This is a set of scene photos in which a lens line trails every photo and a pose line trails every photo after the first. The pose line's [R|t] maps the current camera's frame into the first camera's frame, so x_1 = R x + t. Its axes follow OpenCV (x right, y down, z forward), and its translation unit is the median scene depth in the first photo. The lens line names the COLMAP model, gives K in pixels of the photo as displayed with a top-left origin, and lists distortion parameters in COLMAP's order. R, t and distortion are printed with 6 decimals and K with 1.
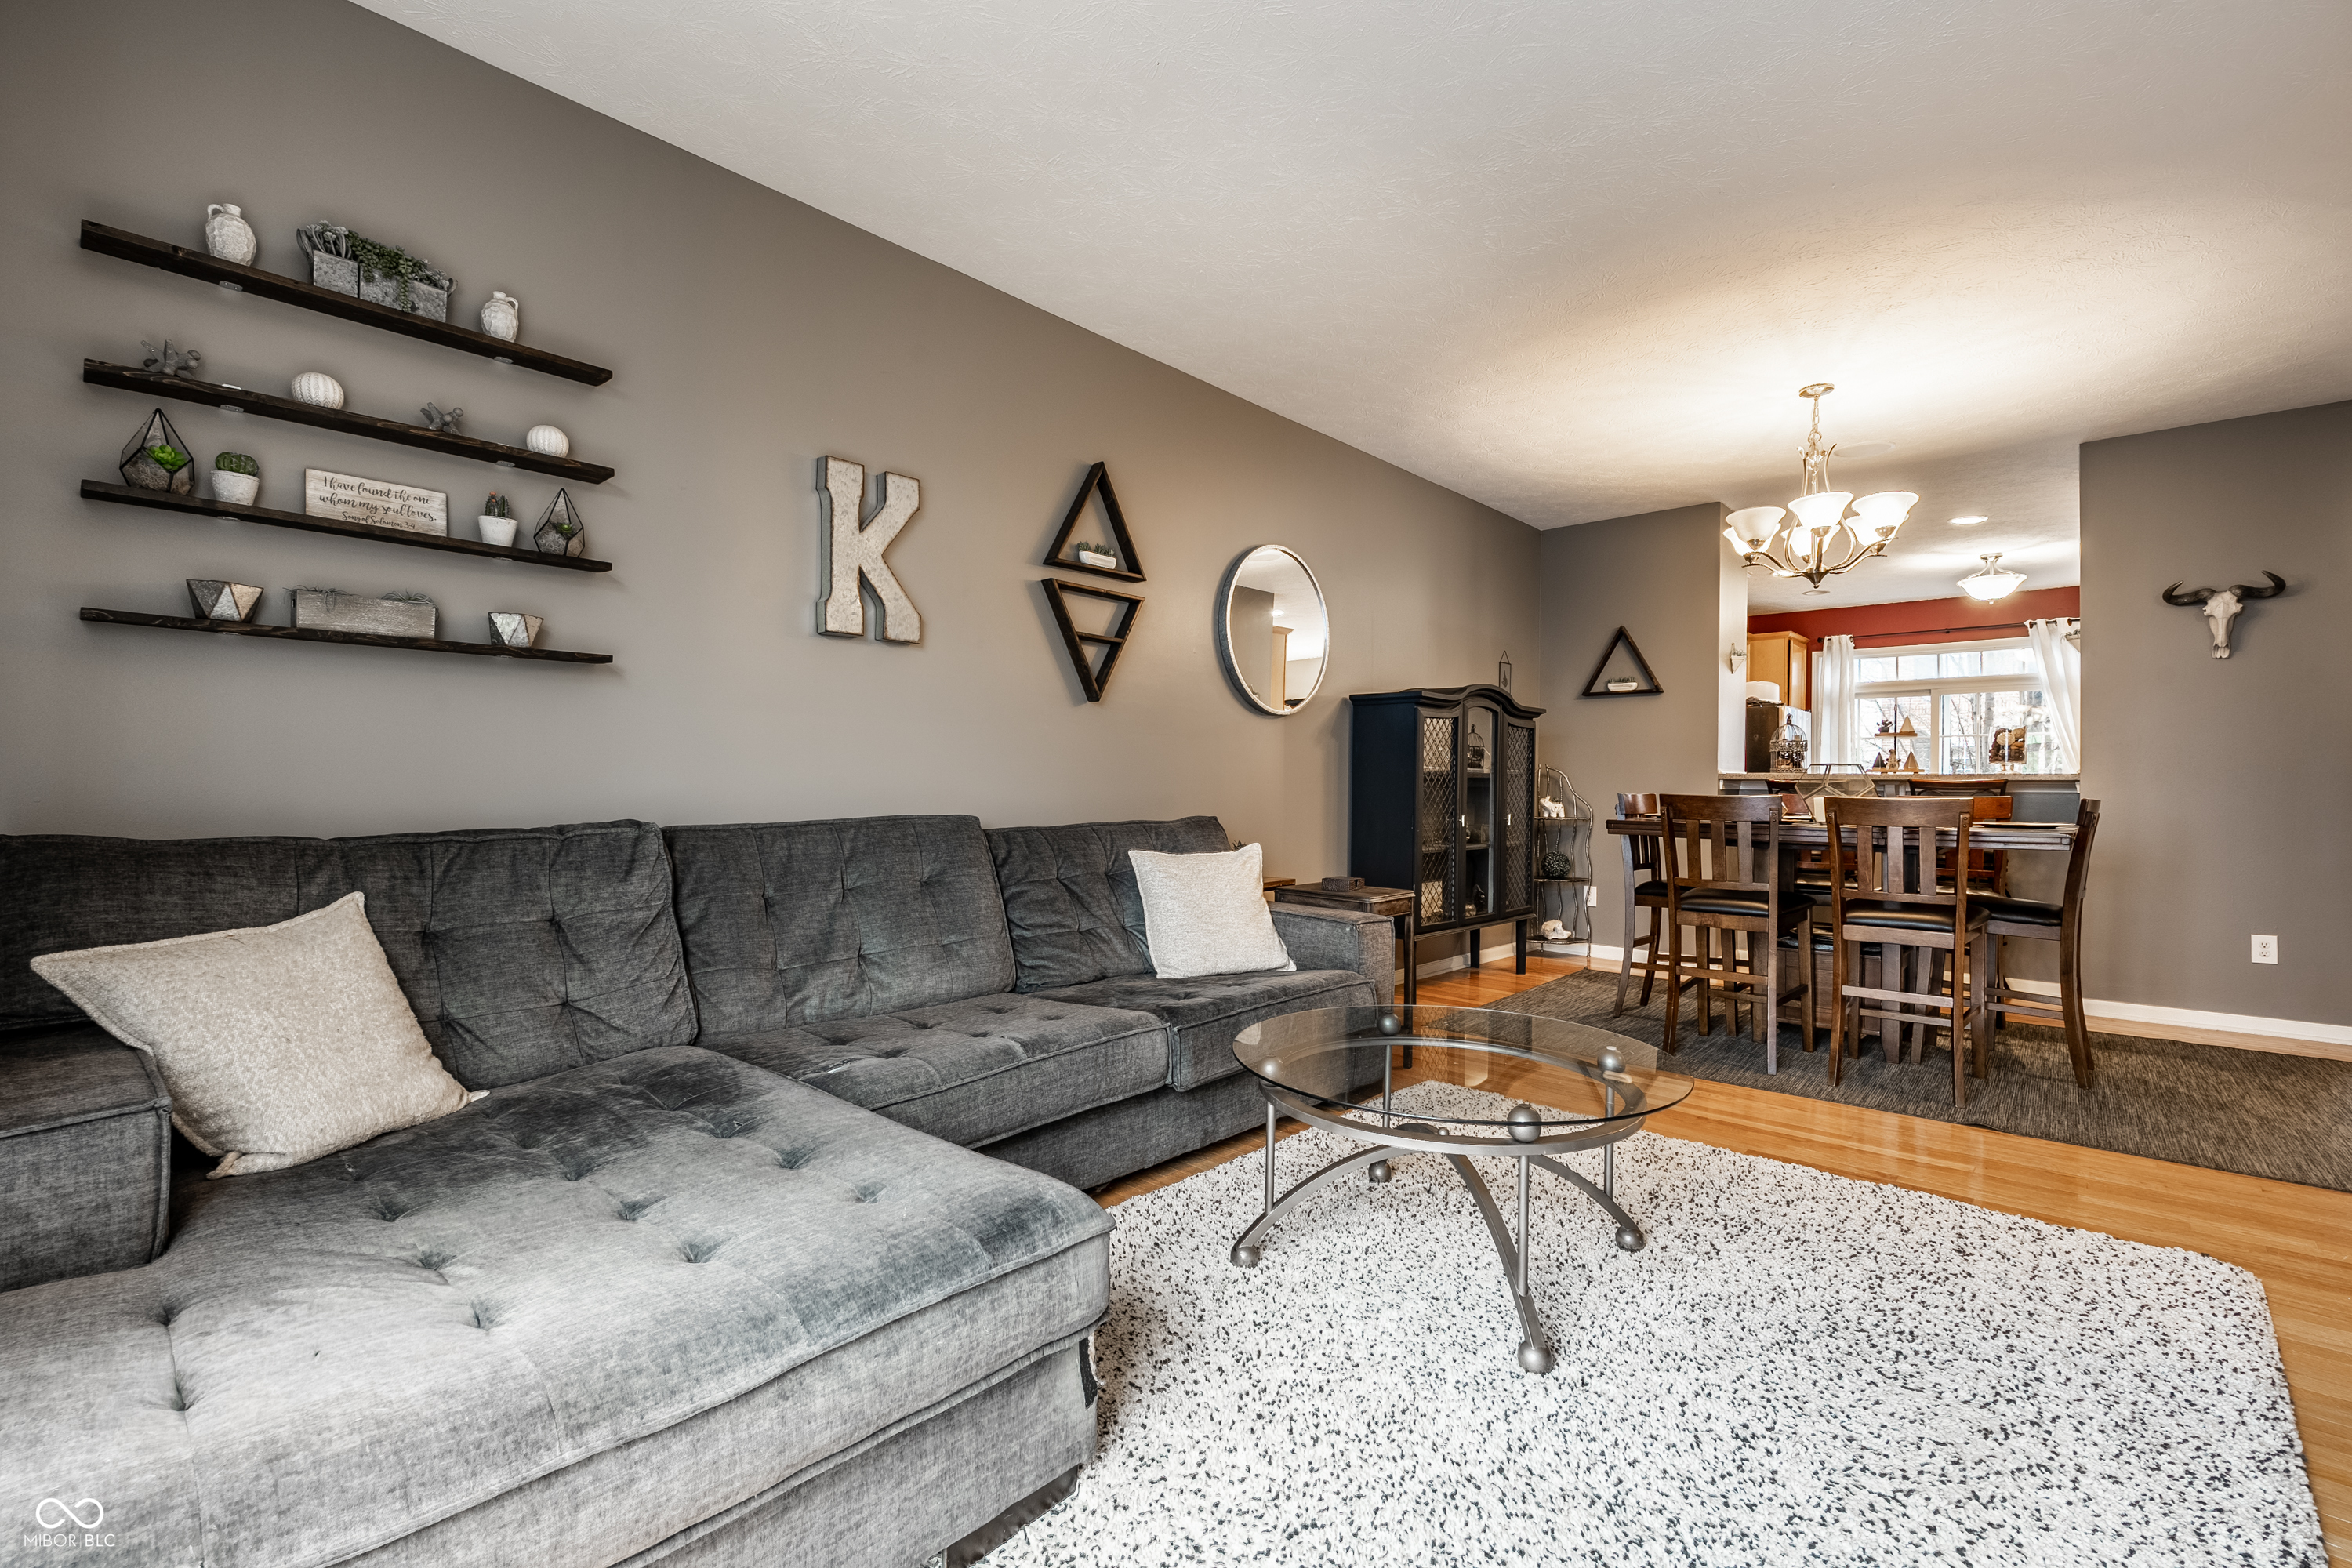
lens RADIAL K [[1062.1, 0, 1150.0], [0, 1062.1, 780.7], [0, 0, 1]] dist [-0.006672, 0.001424]
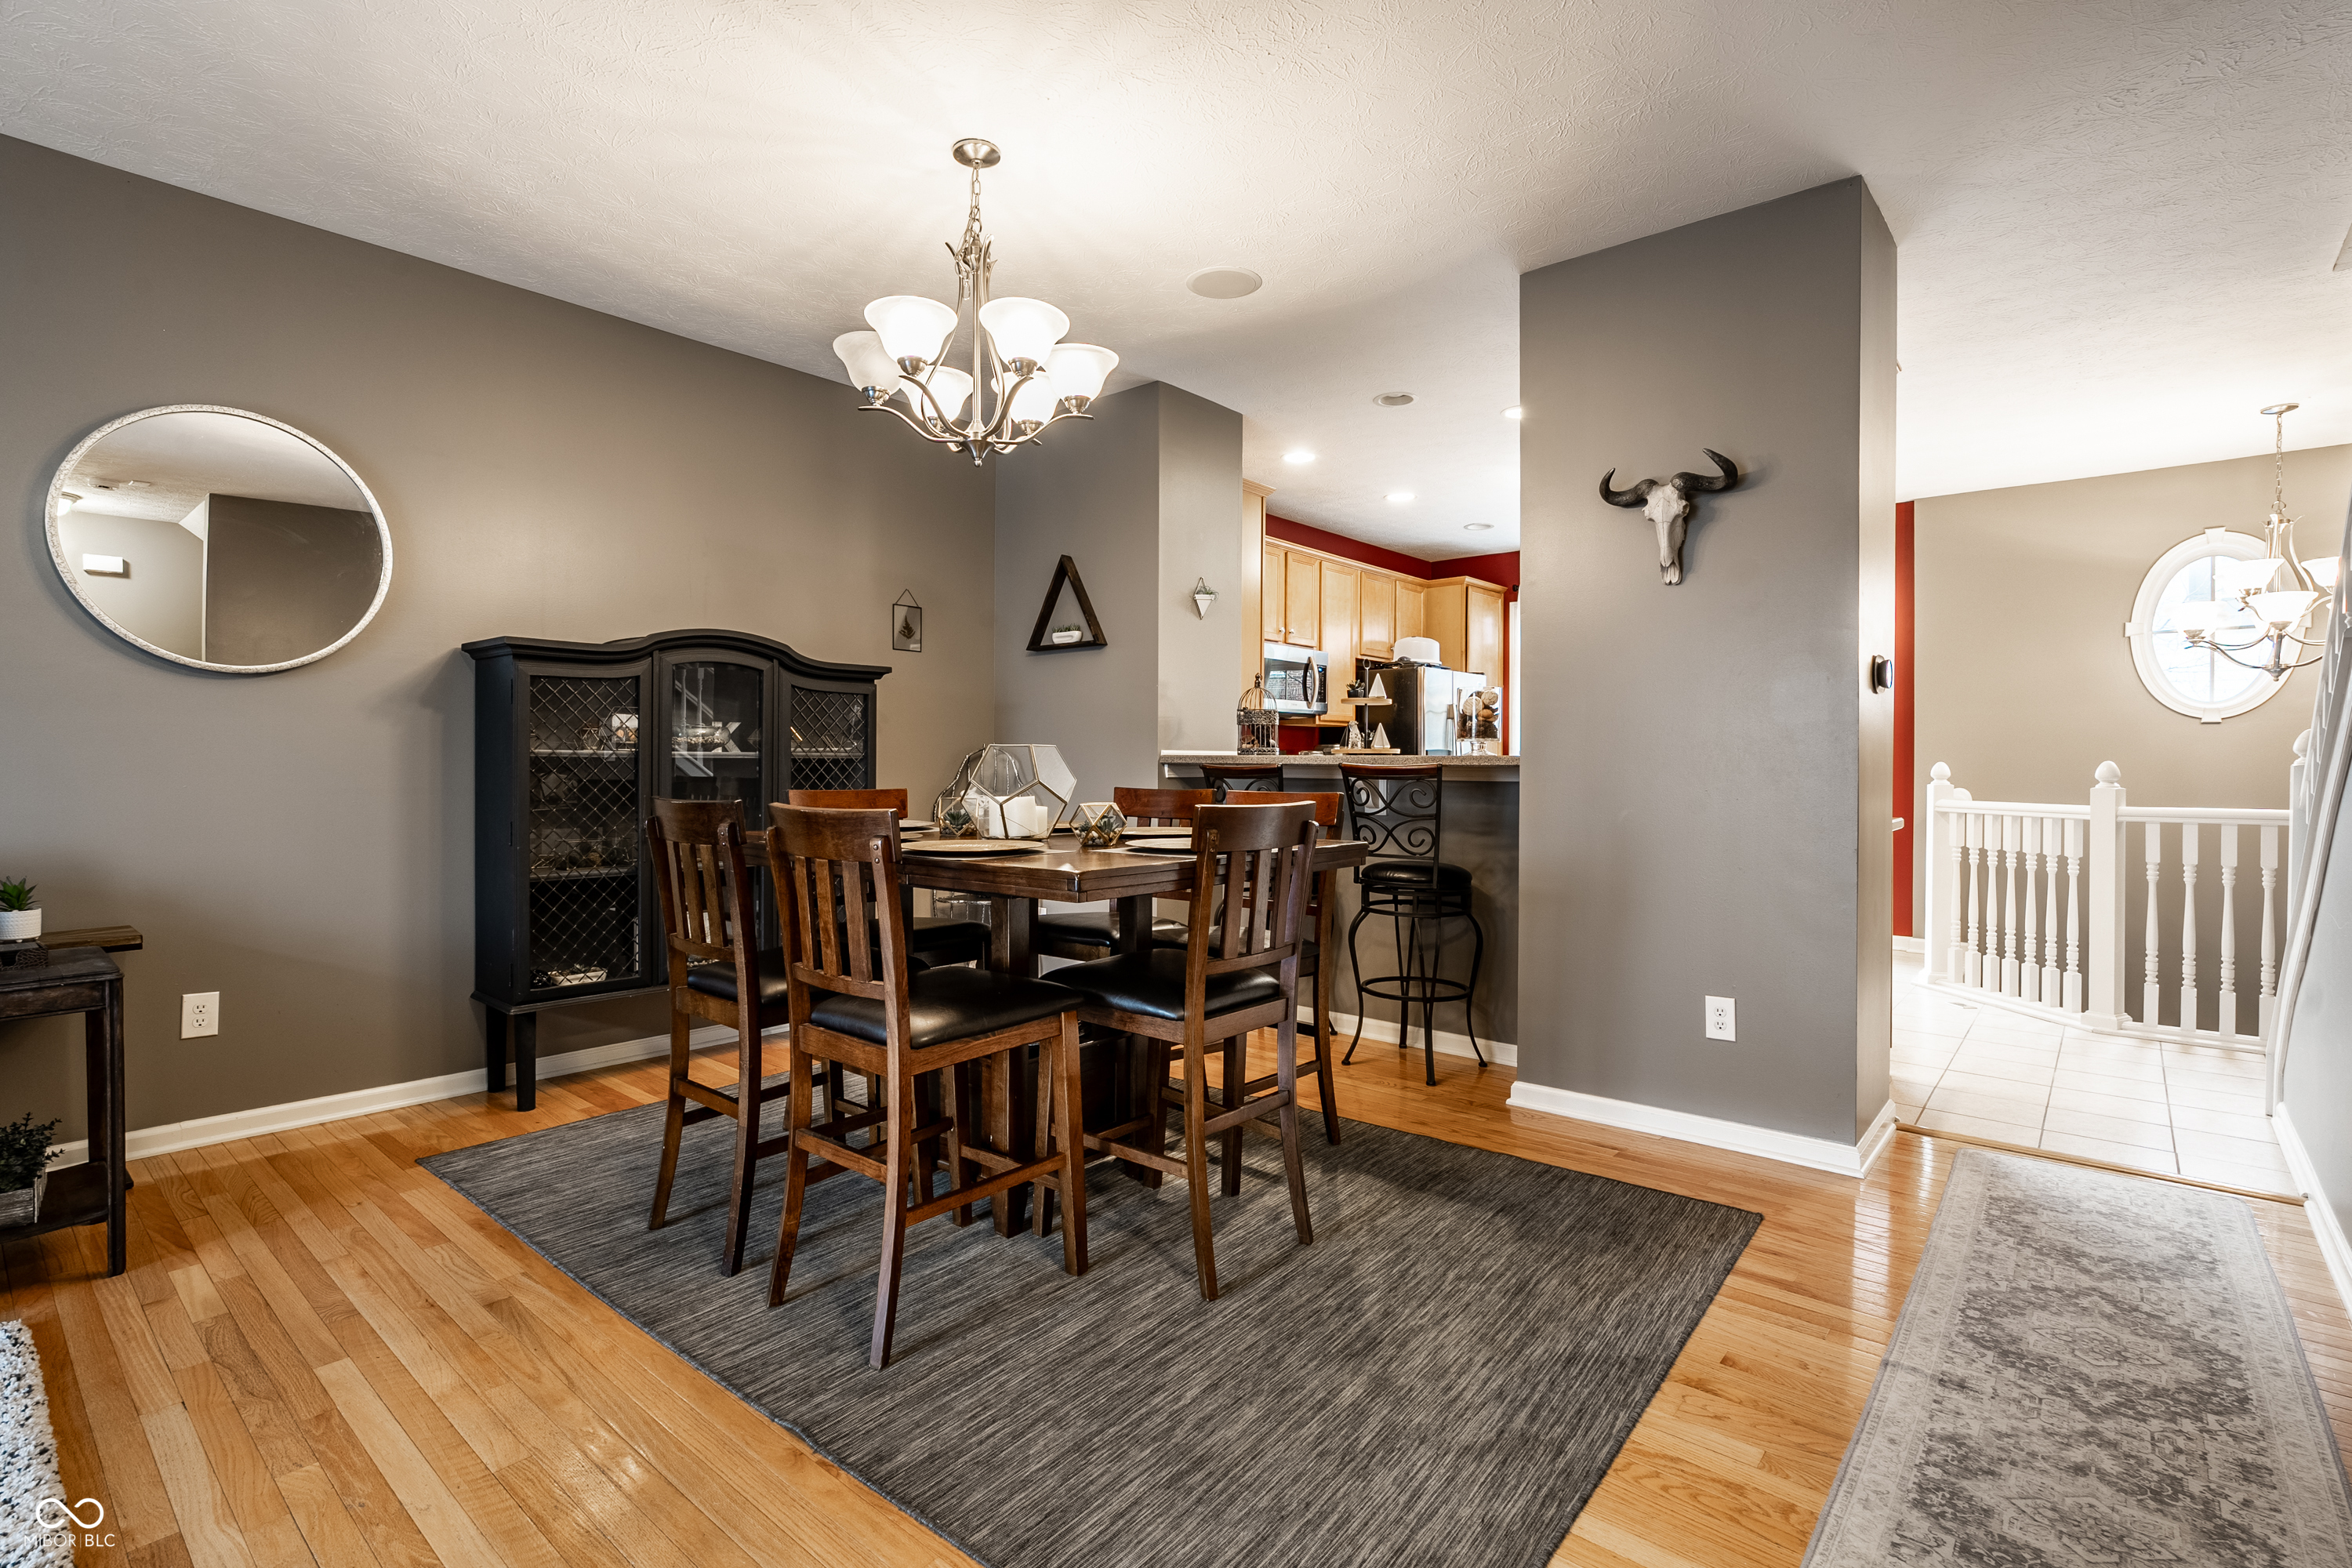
lens RADIAL K [[1114.2, 0, 1178.6], [0, 1114.2, 774.3], [0, 0, 1]] dist [0.003339, -0.000178]
pose [[0.999164, -0.005305, 0.040543, 0.535911], [0.004686, 0.999871, 0.015336, -0.005824], [-0.040619, -0.015133, 0.999060, 0.241769]]
